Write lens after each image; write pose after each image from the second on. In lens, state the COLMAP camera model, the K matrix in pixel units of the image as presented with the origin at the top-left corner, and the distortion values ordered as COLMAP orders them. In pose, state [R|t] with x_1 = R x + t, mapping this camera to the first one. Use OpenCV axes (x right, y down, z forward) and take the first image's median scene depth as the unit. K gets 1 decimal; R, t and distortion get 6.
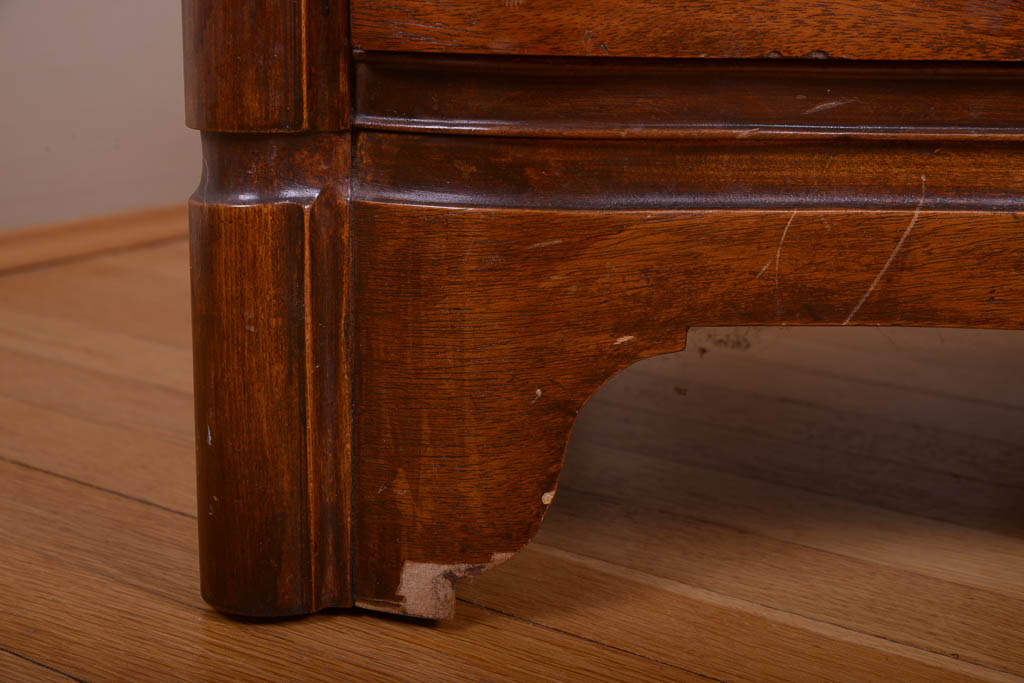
lens RADIAL K [[1623.1, 0, 512.0], [0, 1623.1, 341.5], [0, 0, 1]] dist [0.030008, 0.081976]
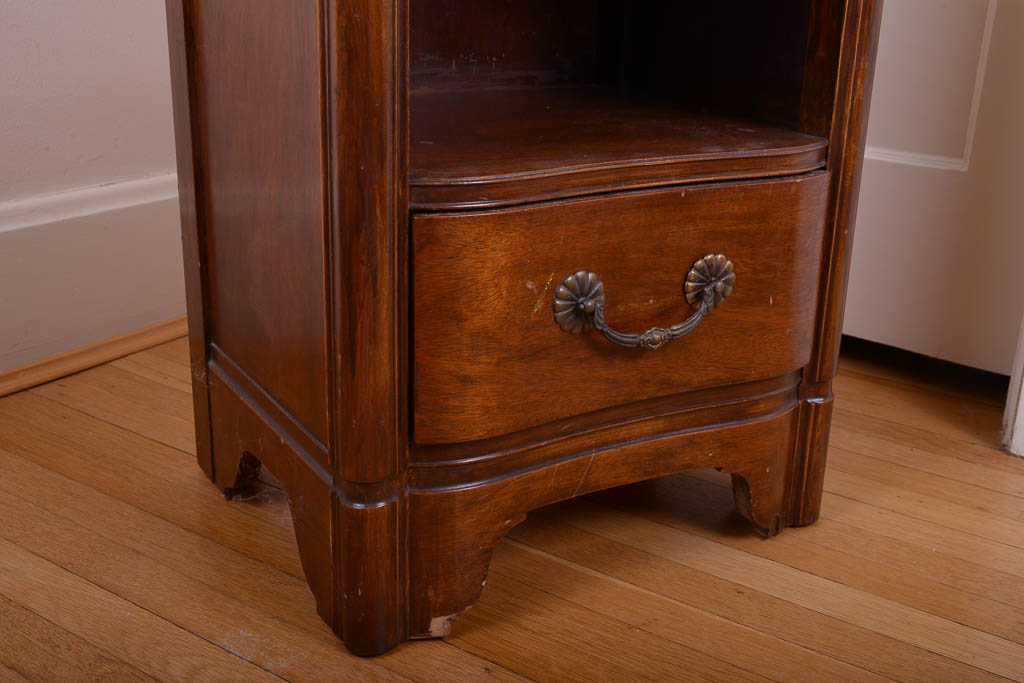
lens RADIAL K [[1227.9, 0, 512.0], [0, 1227.9, 341.5], [0, 0, 1]] dist [0.021865, 0.045836]
pose [[0.871628, -0.157018, 0.464338, -0.825270], [0.101620, 0.984608, 0.142196, -0.586156], [-0.479518, -0.076756, 0.874168, -0.770406]]
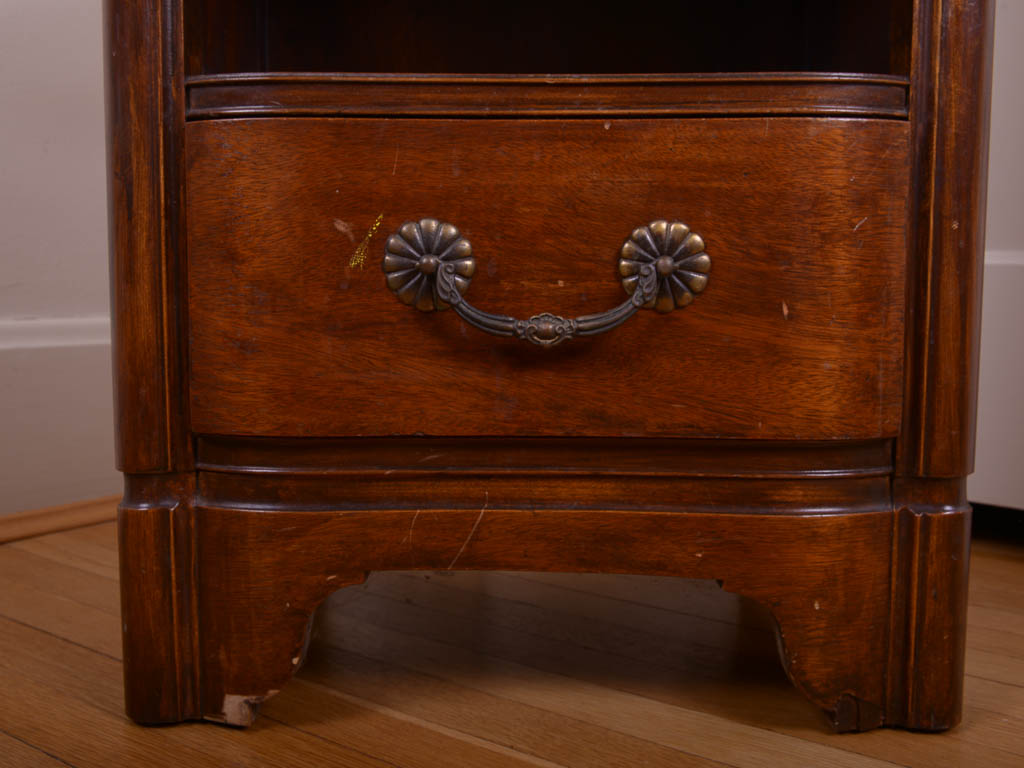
lens RADIAL K [[1201.4, 0, 512.0], [0, 1201.4, 384.0], [0, 0, 1]] dist [-0.053669, 0.071217]
pose [[0.998292, -0.011380, -0.057311, 0.366049], [0.003799, 0.991416, -0.130689, -0.042173], [0.058306, 0.130248, 0.989766, -0.426967]]
